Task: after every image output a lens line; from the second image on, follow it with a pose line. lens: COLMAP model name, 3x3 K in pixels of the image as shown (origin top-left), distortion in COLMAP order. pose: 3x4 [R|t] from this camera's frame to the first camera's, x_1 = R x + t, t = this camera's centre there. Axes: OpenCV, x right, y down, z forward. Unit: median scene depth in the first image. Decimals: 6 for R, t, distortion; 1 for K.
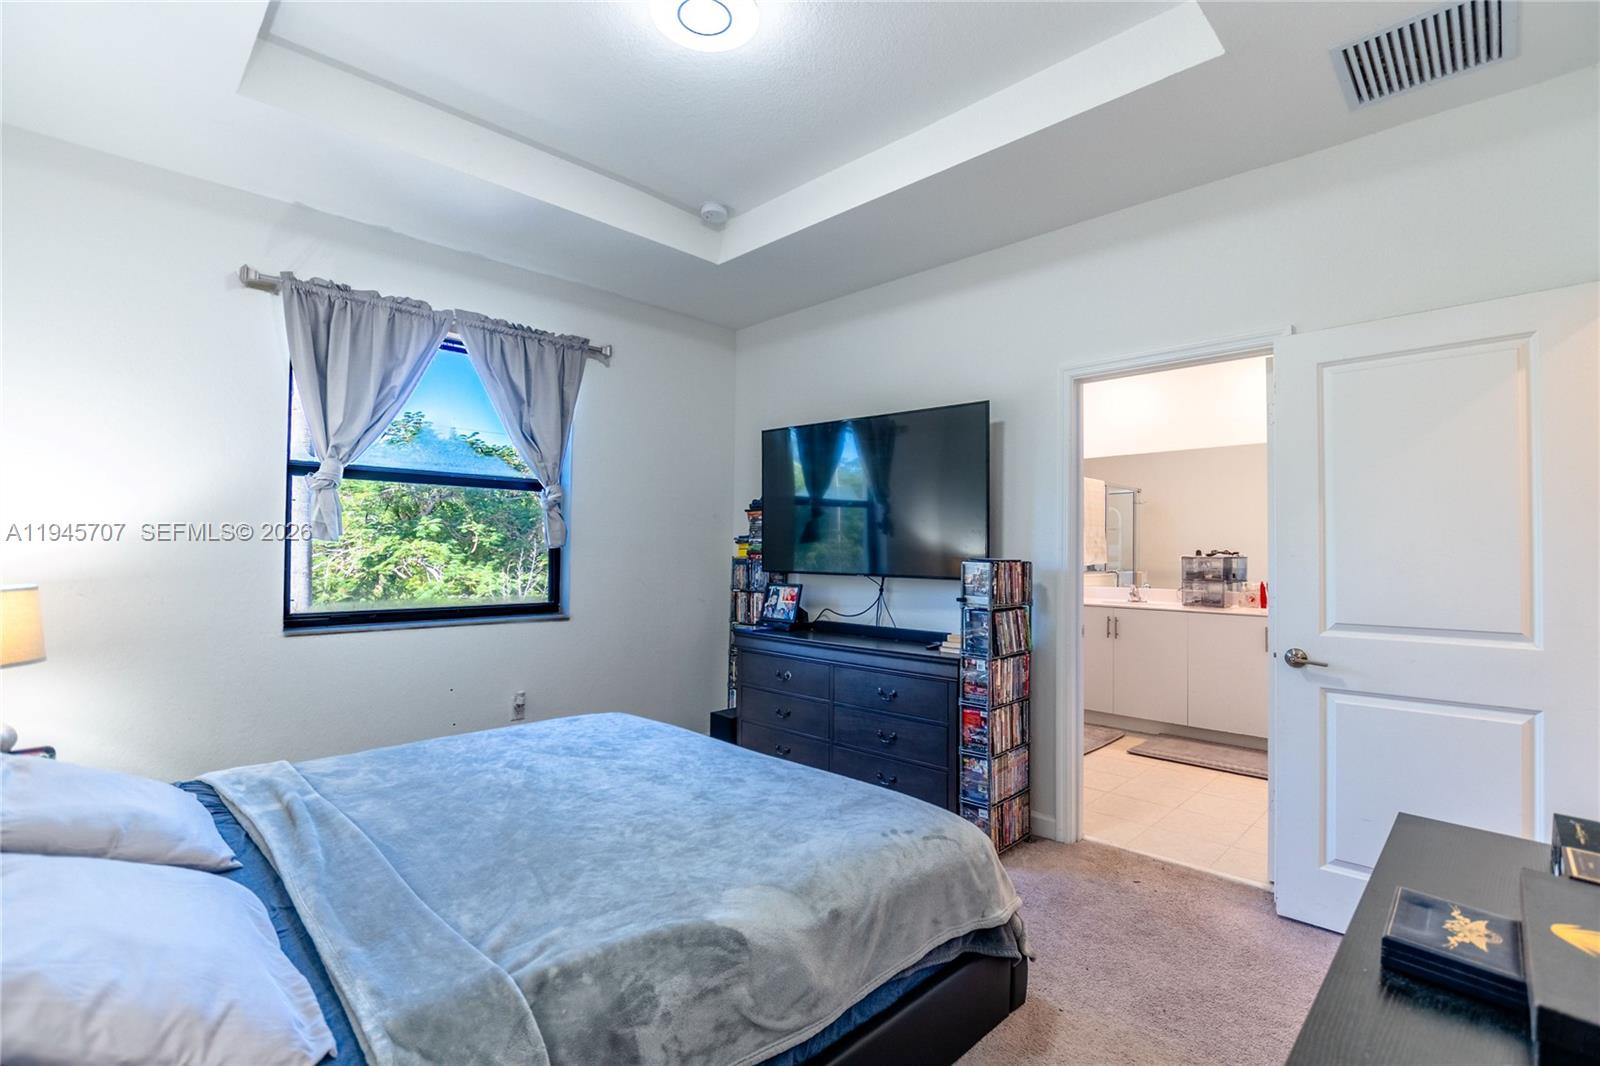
lens RADIAL K [[709.4, 0, 800.0], [0, 709.4, 533.0], [0, 0, 1]] dist [-0.022769, 0.001494]
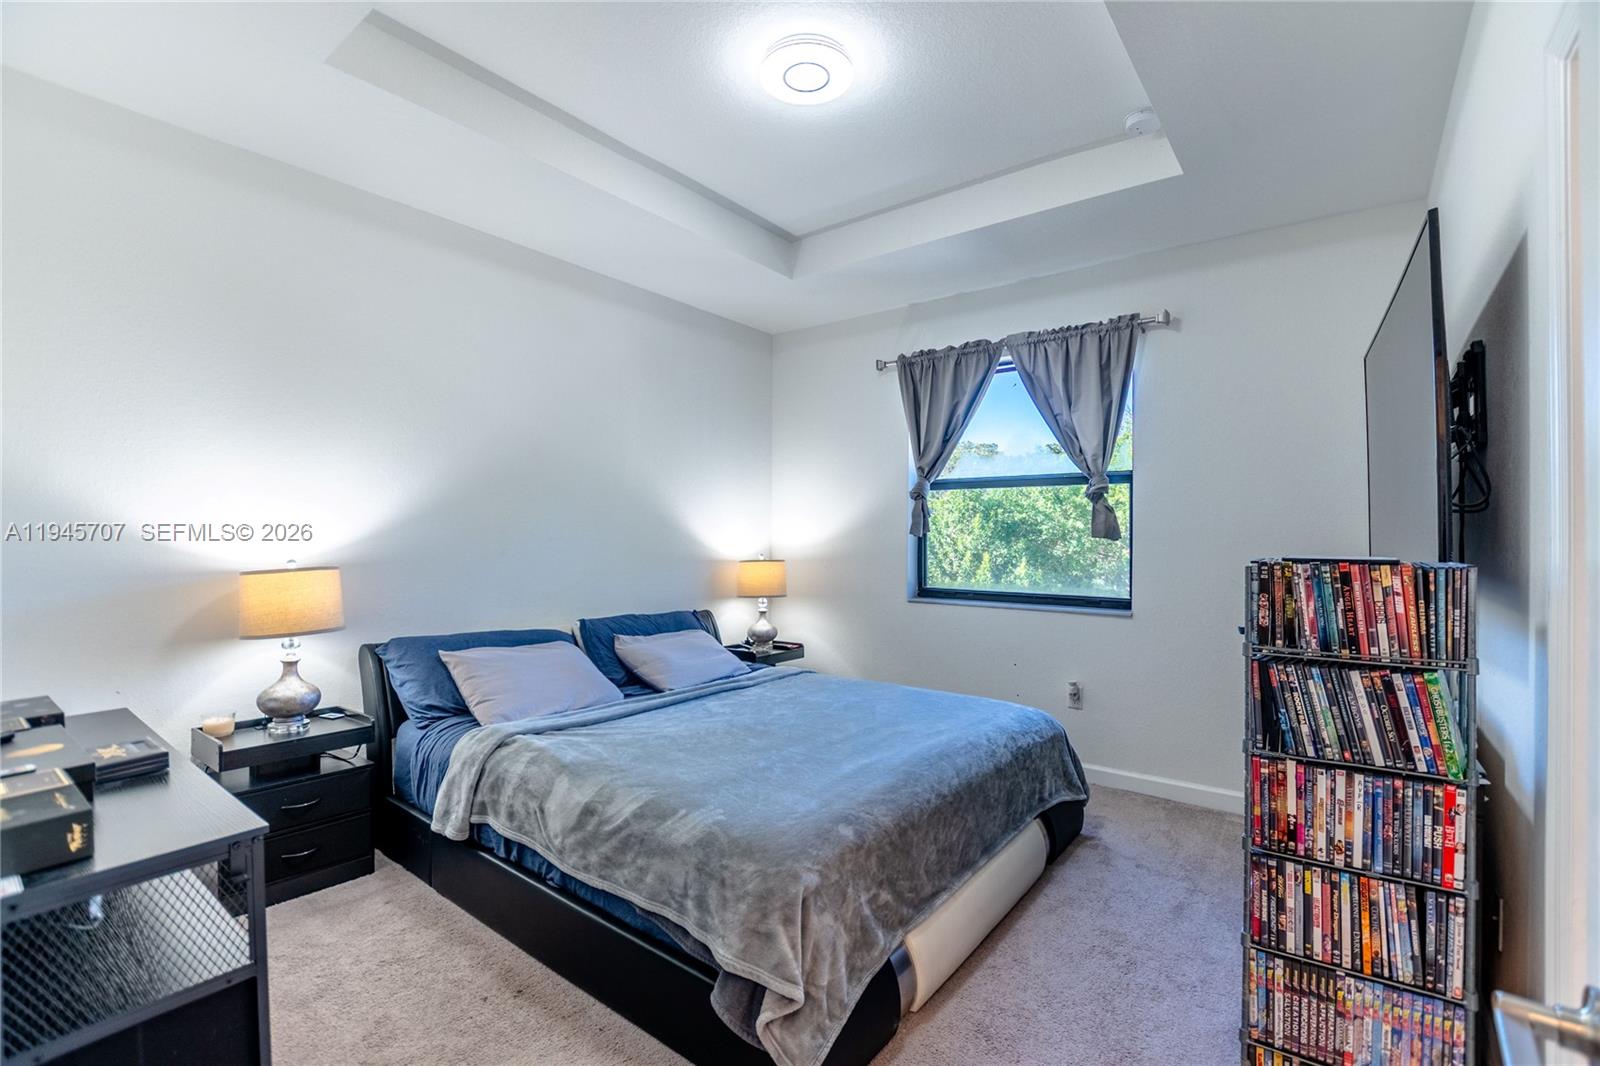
lens RADIAL K [[687.5, 0, 794.1], [0, 687.5, 534.6], [0, 0, 1]] dist [-0.006653, -0.011059]
pose [[0.124768, -0.016192, -0.992054, 0.615346], [0.007787, 0.999852, -0.015340, 0.026180], [0.992155, -0.005811, 0.124876, 0.534165]]
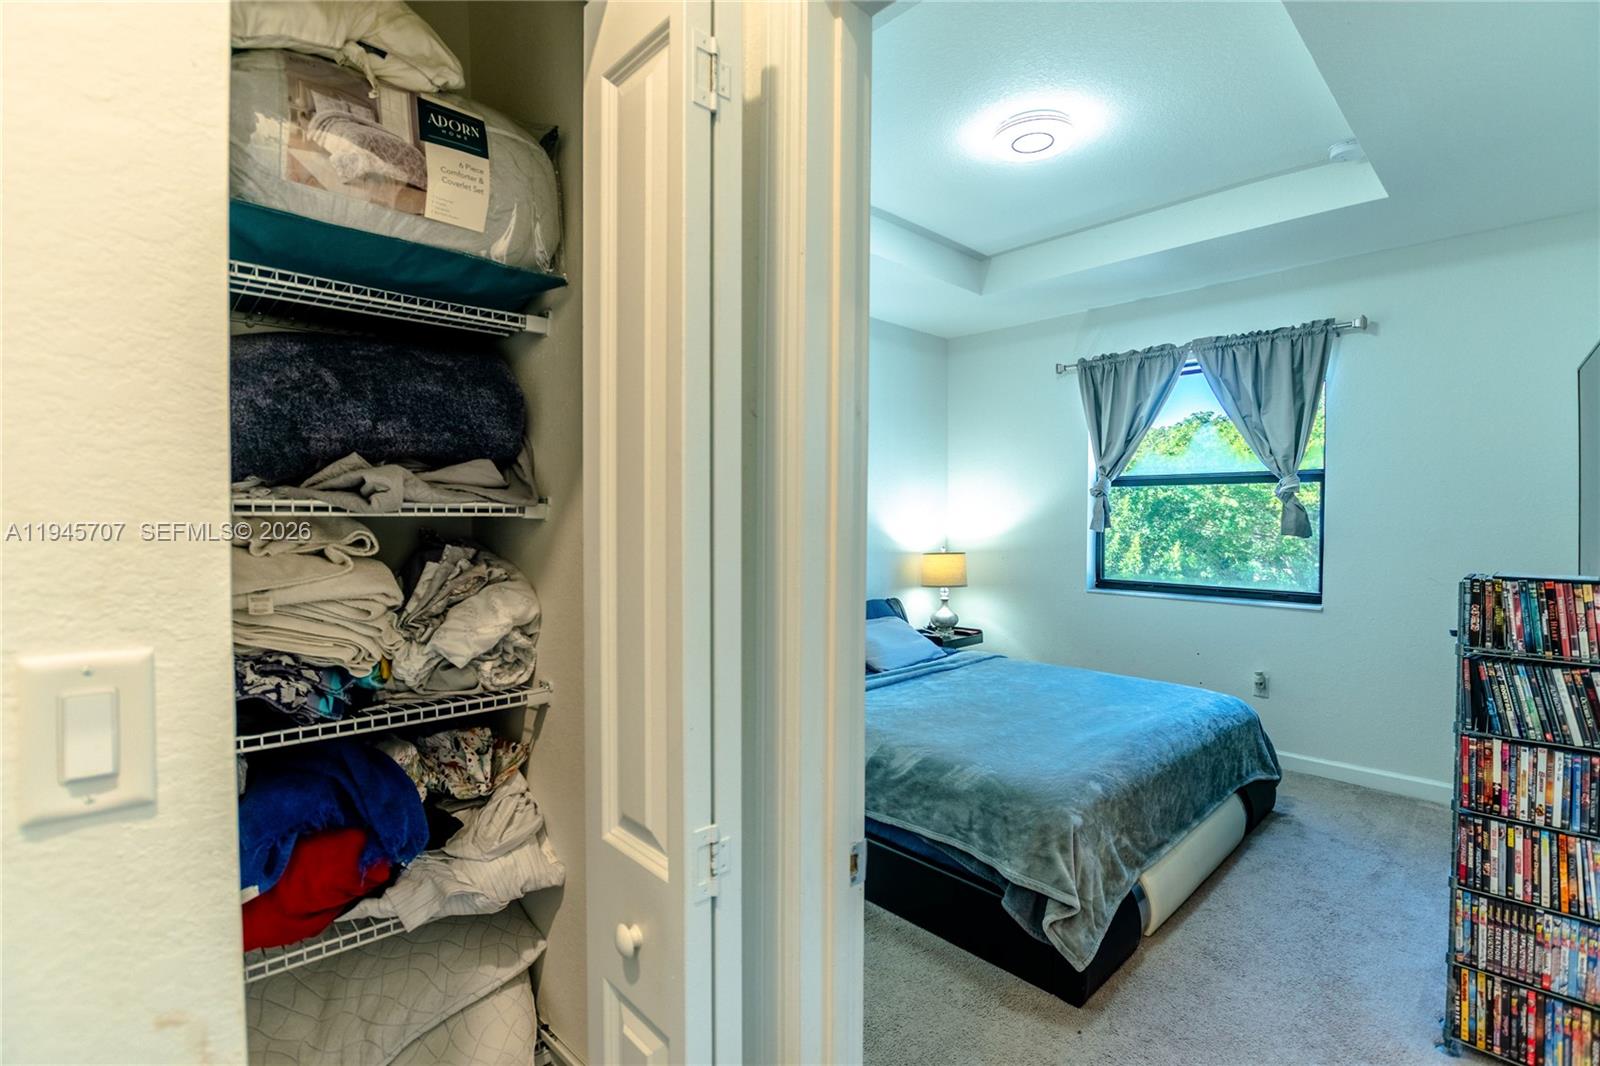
lens RADIAL K [[709.4, 0, 800.0], [0, 709.4, 533.0], [0, 0, 1]] dist [-0.022769, 0.001494]
pose [[-0.024942, 0.013249, -0.999601, 0.777554], [0.012151, 0.999842, 0.012949, -0.010402], [0.999615, -0.011823, -0.025099, 0.369585]]
